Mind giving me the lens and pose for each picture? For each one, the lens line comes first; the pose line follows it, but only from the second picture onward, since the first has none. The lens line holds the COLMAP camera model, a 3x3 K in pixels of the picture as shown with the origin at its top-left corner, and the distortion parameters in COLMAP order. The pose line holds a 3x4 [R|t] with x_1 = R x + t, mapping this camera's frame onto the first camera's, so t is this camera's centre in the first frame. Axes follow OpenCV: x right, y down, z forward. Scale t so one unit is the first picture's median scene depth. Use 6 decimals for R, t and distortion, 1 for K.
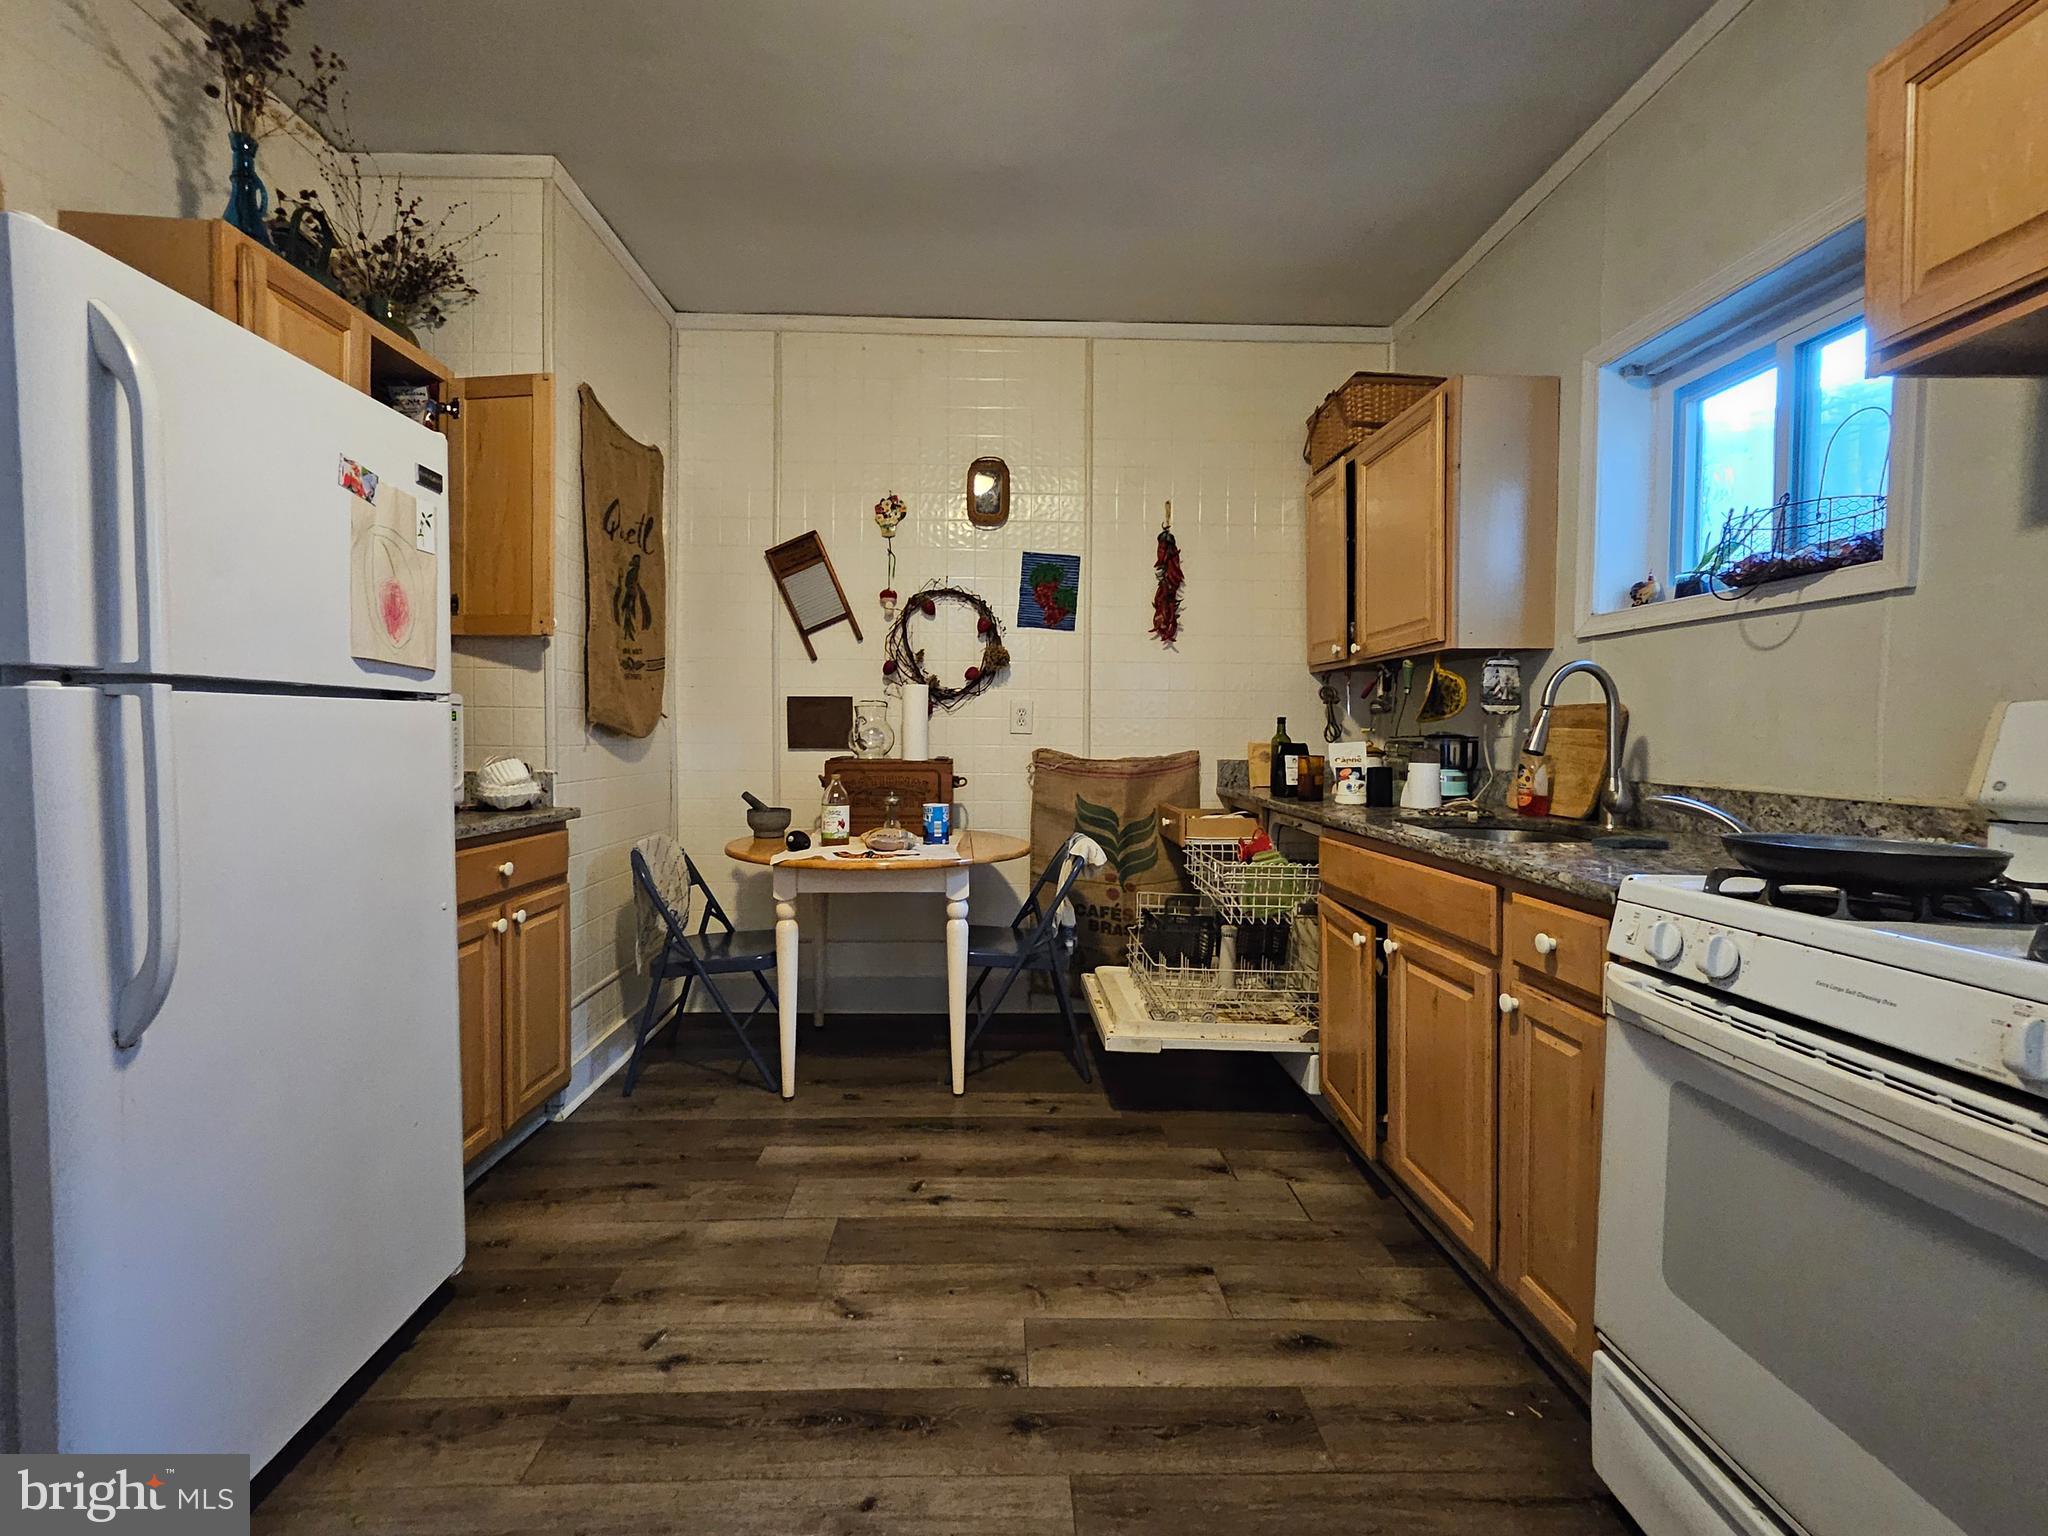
lens RADIAL K [[876.4, 0, 1026.4], [0, 876.4, 765.9], [0, 0, 1]] dist [-0.001018, 0.000972]
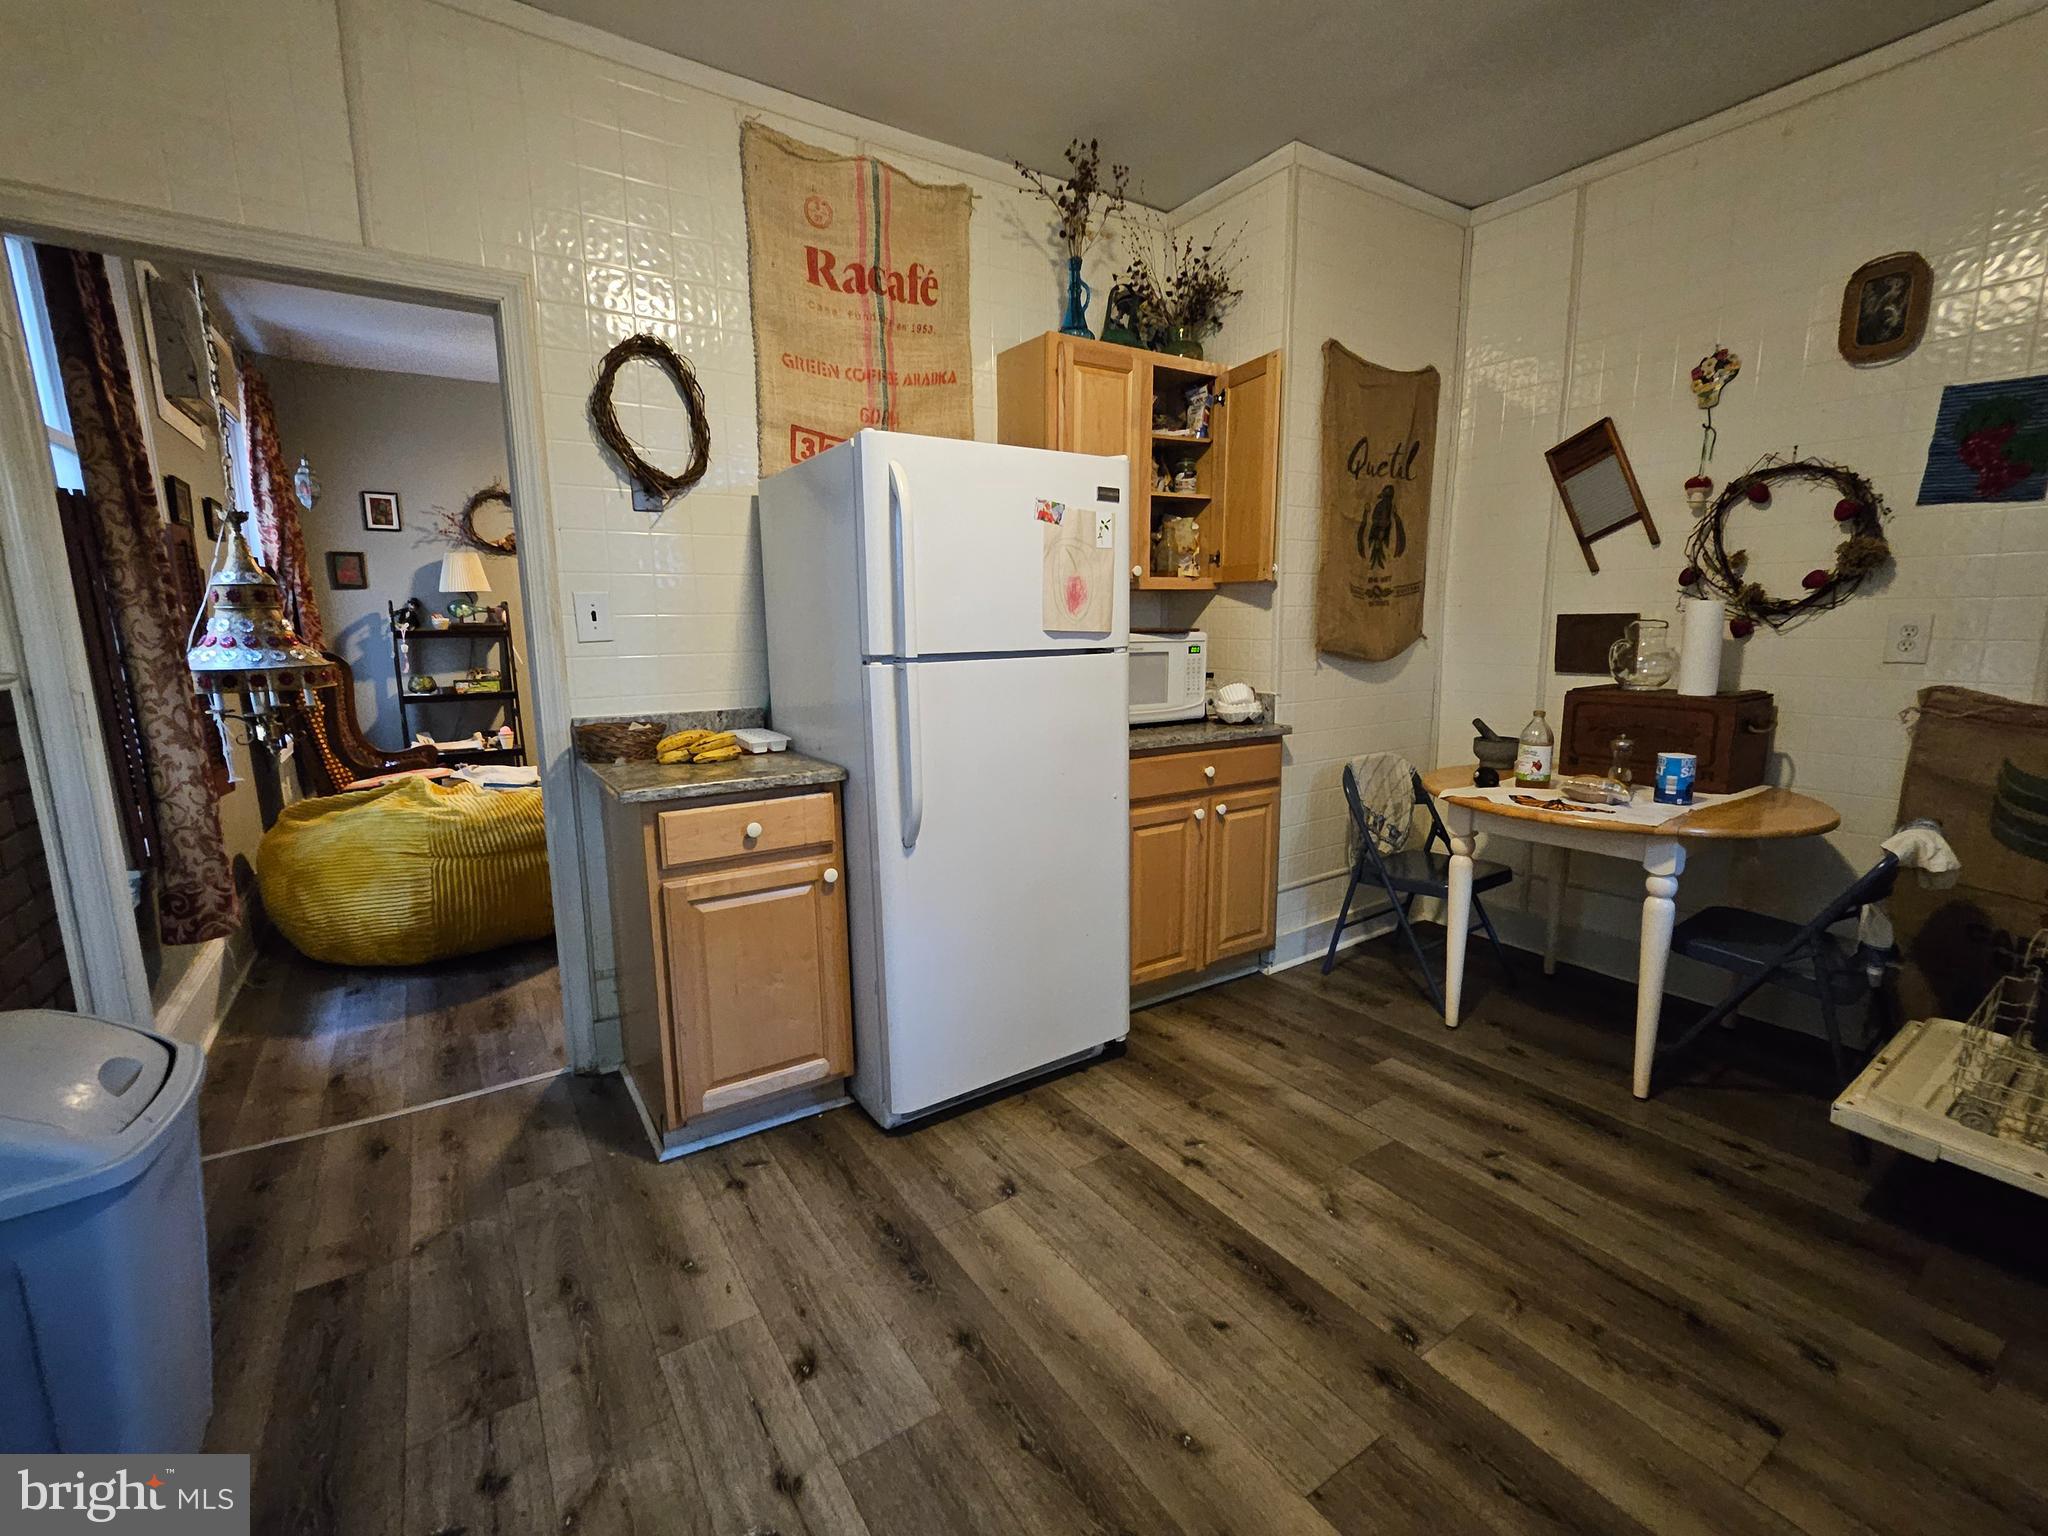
lens RADIAL K [[876.4, 0, 1045.2], [0, 876.4, 769.8], [0, 0, 1]] dist [-0.001018, 0.000972]
pose [[0.548187, 0.128533, -0.826420, 0.298334], [-0.020832, 0.989912, 0.140142, -0.053112], [0.836096, -0.059608, 0.545335, 0.077168]]
